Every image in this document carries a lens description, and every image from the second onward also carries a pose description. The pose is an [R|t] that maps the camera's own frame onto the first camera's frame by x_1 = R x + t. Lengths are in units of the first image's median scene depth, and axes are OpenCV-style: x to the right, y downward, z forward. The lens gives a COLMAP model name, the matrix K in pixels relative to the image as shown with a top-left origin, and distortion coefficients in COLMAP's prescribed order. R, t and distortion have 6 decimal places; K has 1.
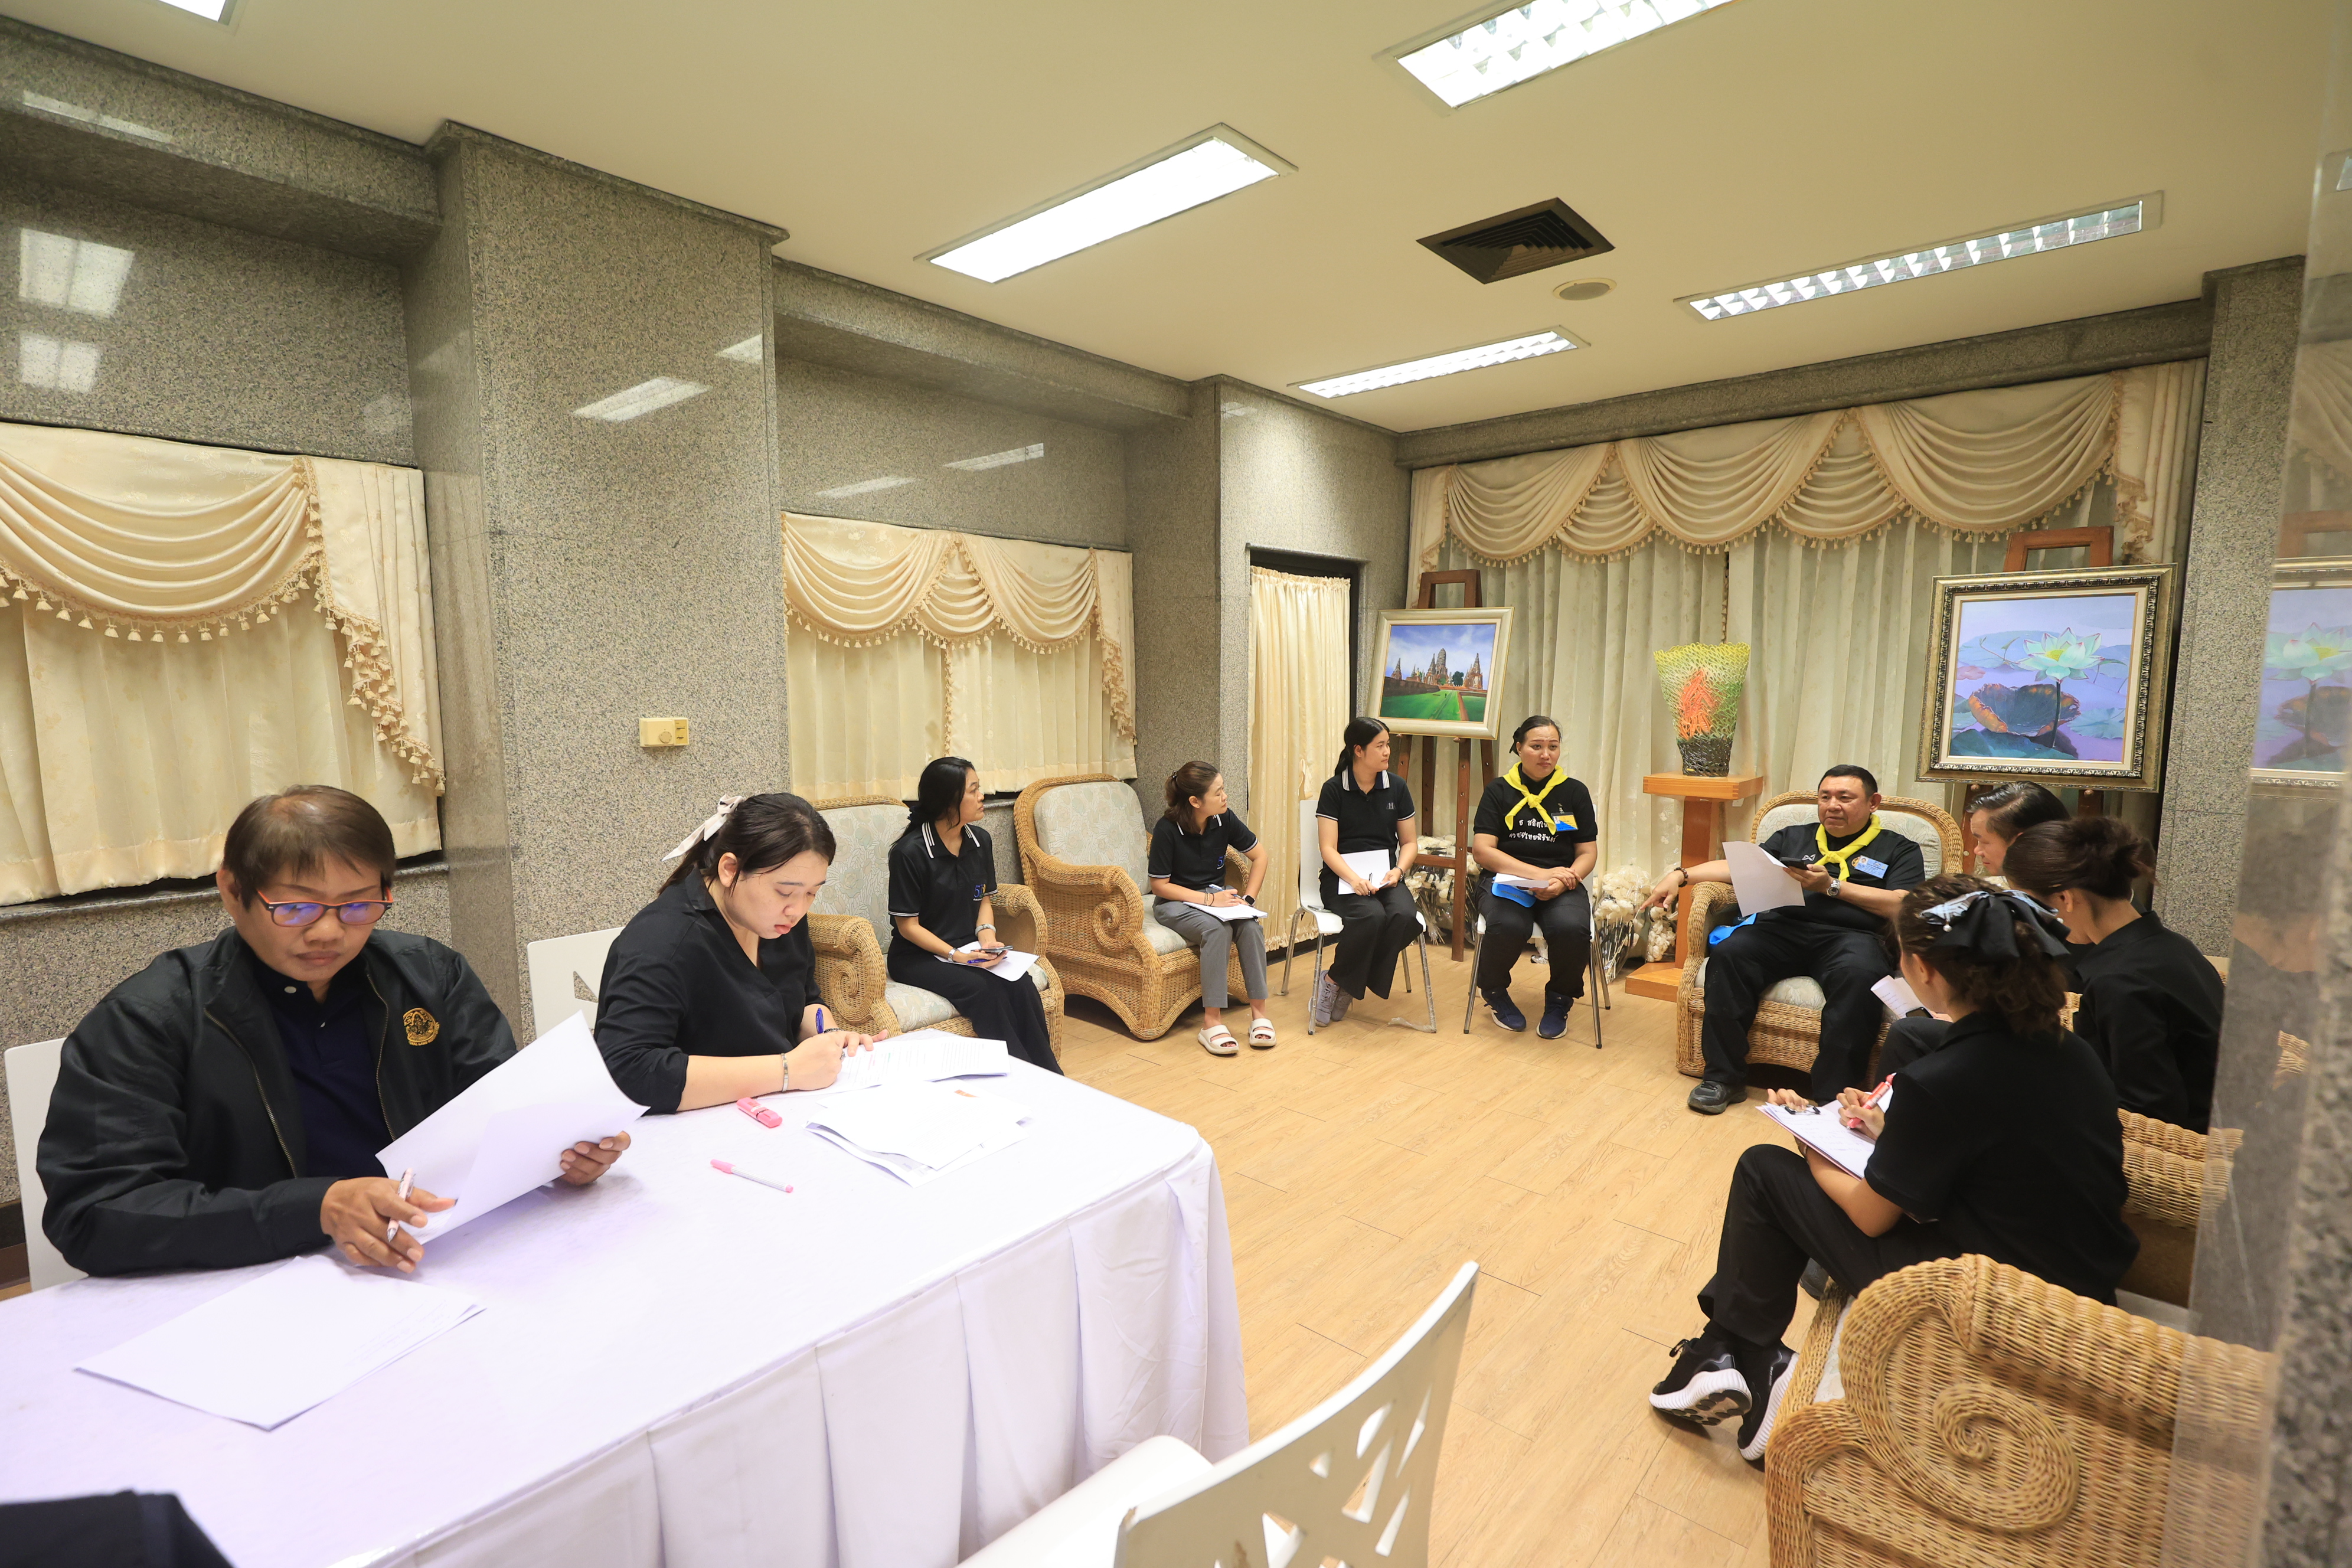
lens RADIAL K [[1051.7, 0, 1192.2], [0, 1051.7, 788.1], [0, 0, 1]] dist [0.002336, 0.000614]
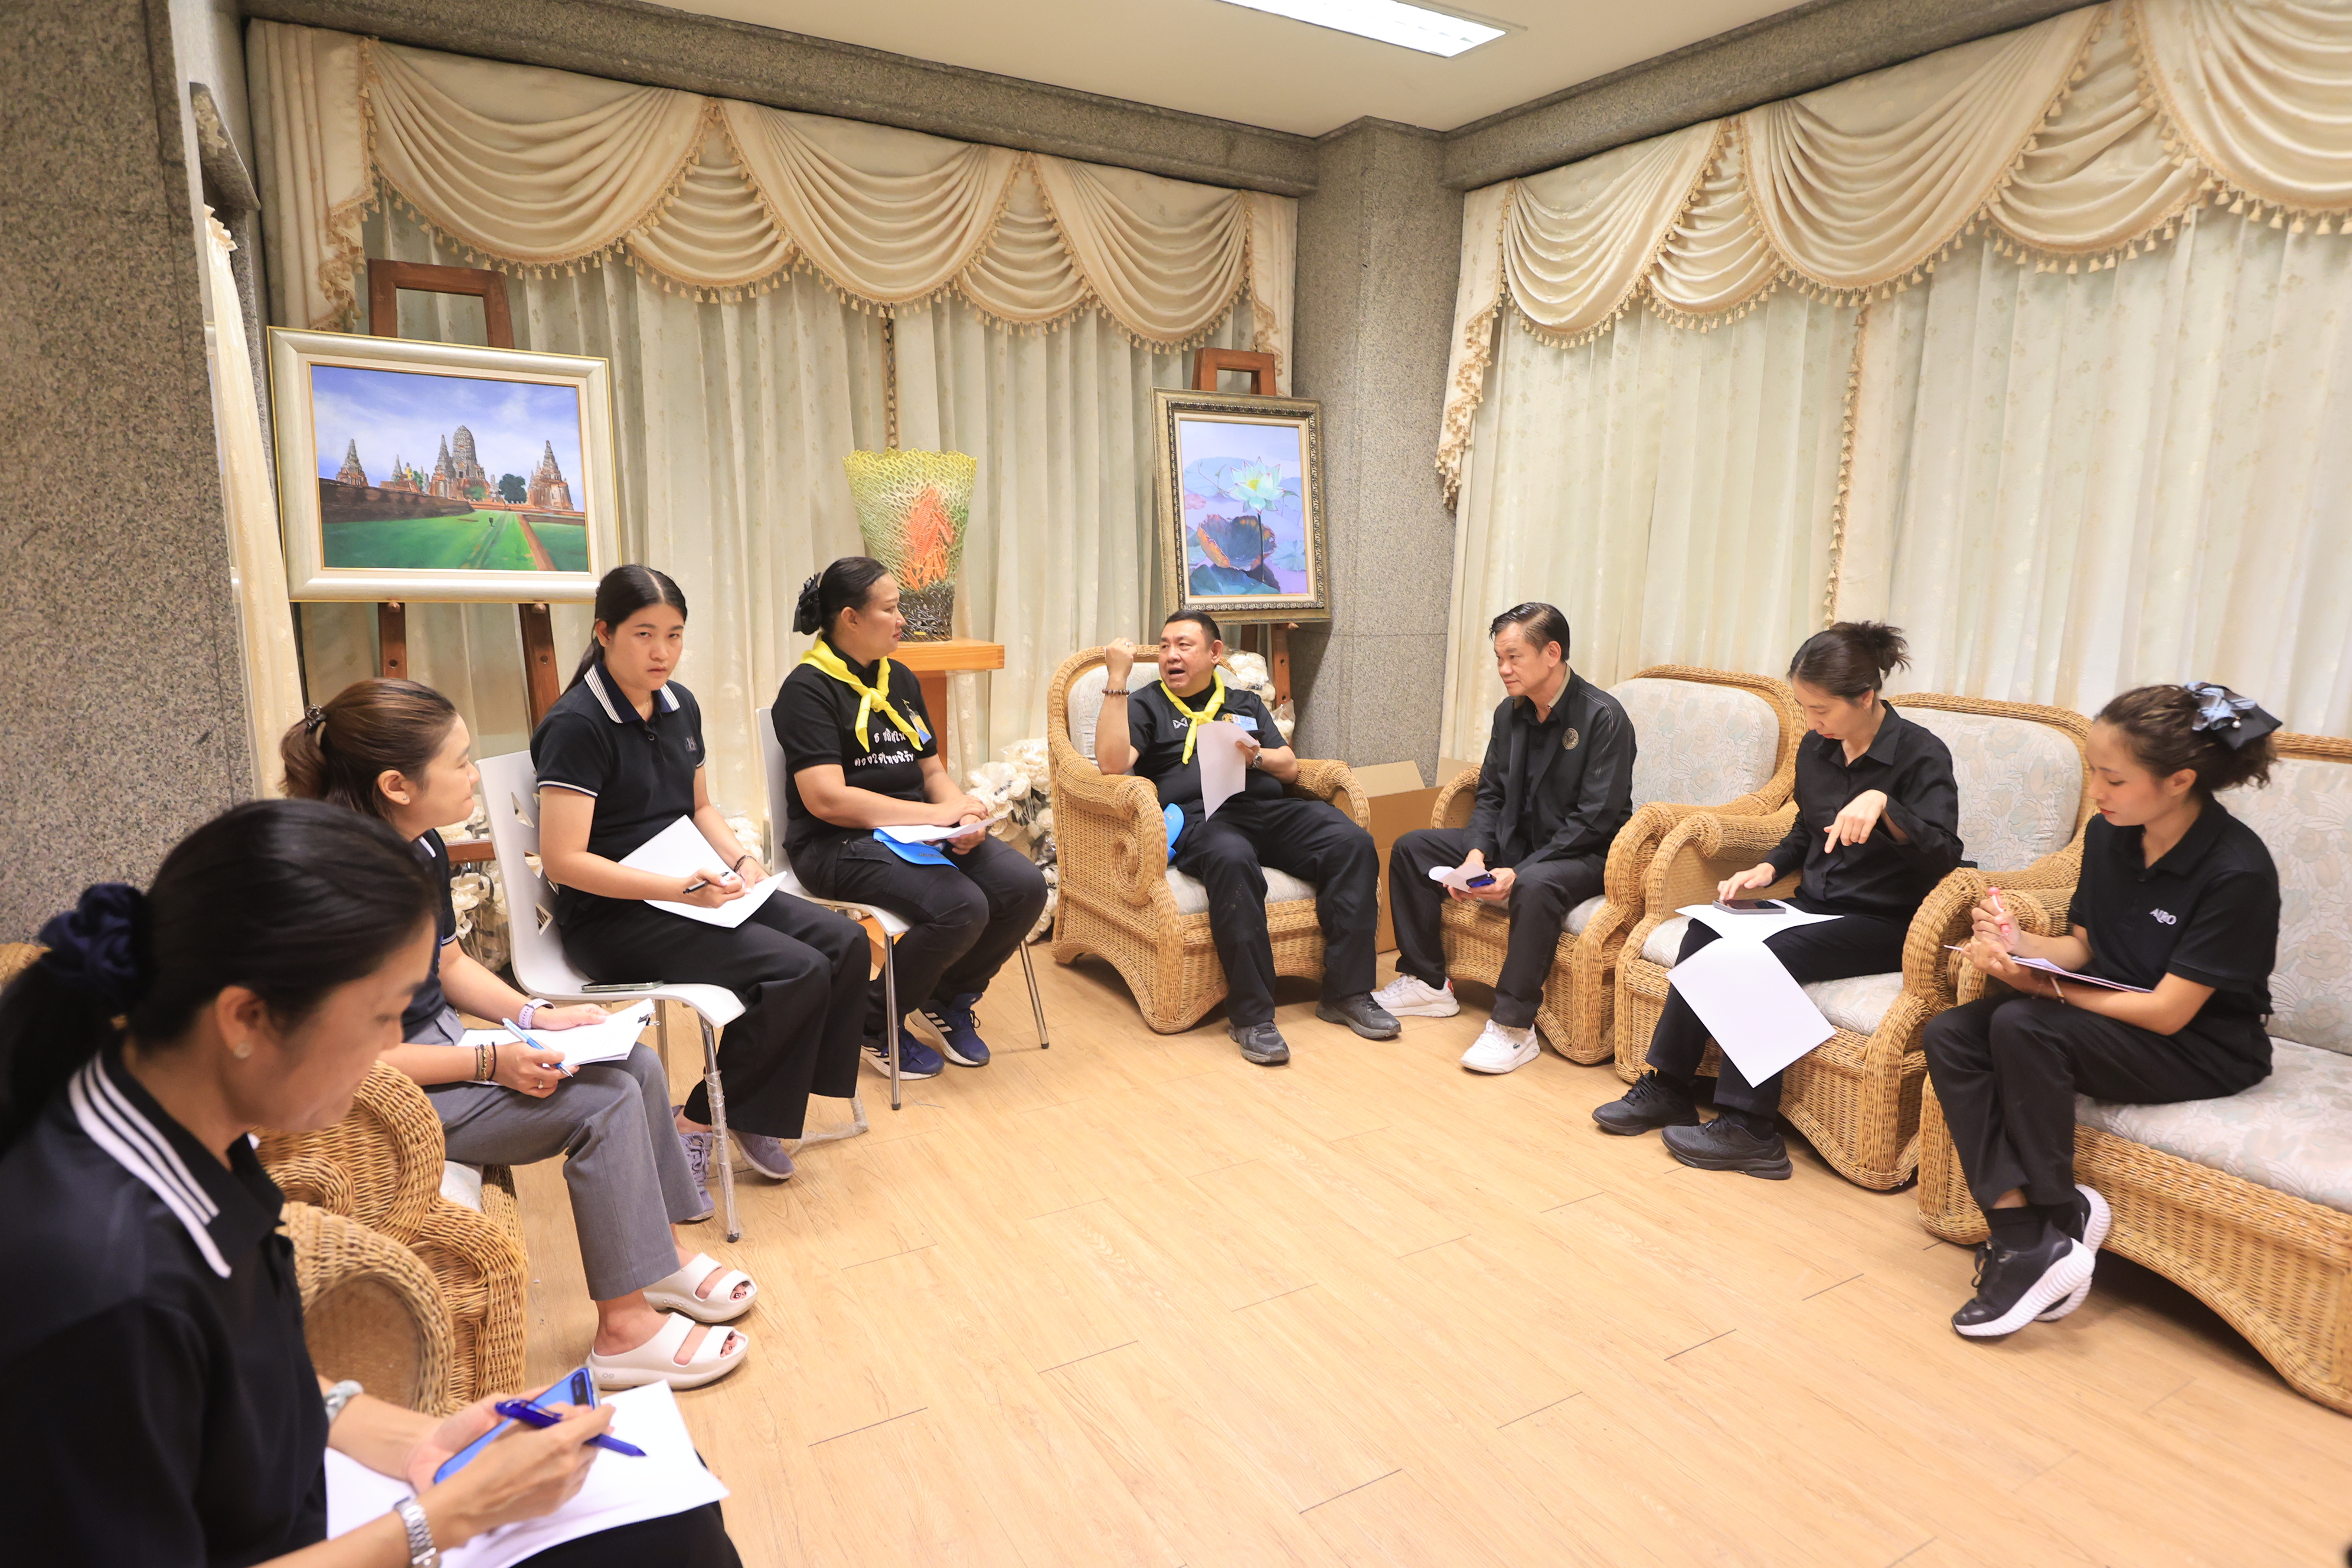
lens RADIAL K [[1346.2, 0, 1189.2], [0, 1346.2, 780.0], [0, 0, 1]] dist [0.001374, -0.004079]
pose [[0.311546, -0.163487, 0.936062, -0.352295], [0.083971, 0.985971, 0.144256, -0.038735], [-0.946514, 0.033660, 0.320903, 0.603501]]
